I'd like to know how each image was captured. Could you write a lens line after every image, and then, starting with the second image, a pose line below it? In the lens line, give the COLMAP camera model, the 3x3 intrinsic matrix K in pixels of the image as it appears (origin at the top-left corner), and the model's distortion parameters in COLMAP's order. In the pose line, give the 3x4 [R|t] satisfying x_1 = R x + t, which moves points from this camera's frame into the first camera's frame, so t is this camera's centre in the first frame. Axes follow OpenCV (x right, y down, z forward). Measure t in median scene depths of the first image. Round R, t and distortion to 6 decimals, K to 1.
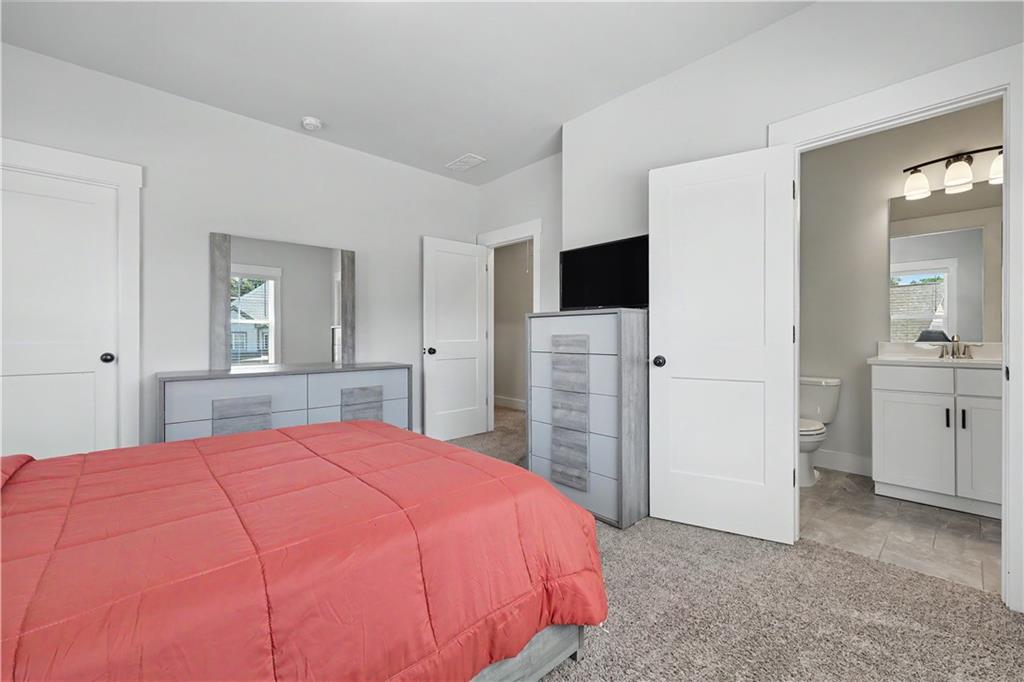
lens RADIAL K [[417.5, 0, 518.6], [0, 417.5, 337.7], [0, 0, 1]] dist [-0.000522, 0.000195]
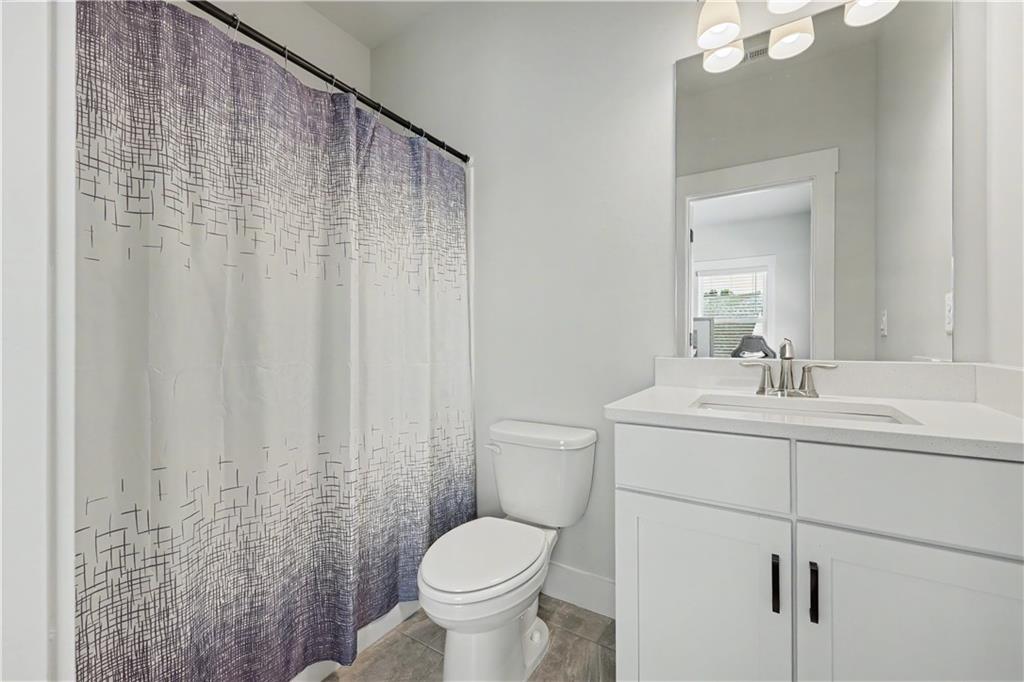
lens RADIAL K [[417.5, 0, 517.0], [0, 417.5, 337.7], [0, 0, 1]] dist [-0.000522, 0.000195]
pose [[0.965242, 0.000405, 0.261357, 0.658564], [-0.001373, 0.999993, 0.003521, -0.014917], [-0.261353, -0.003757, 0.965236, 0.651798]]
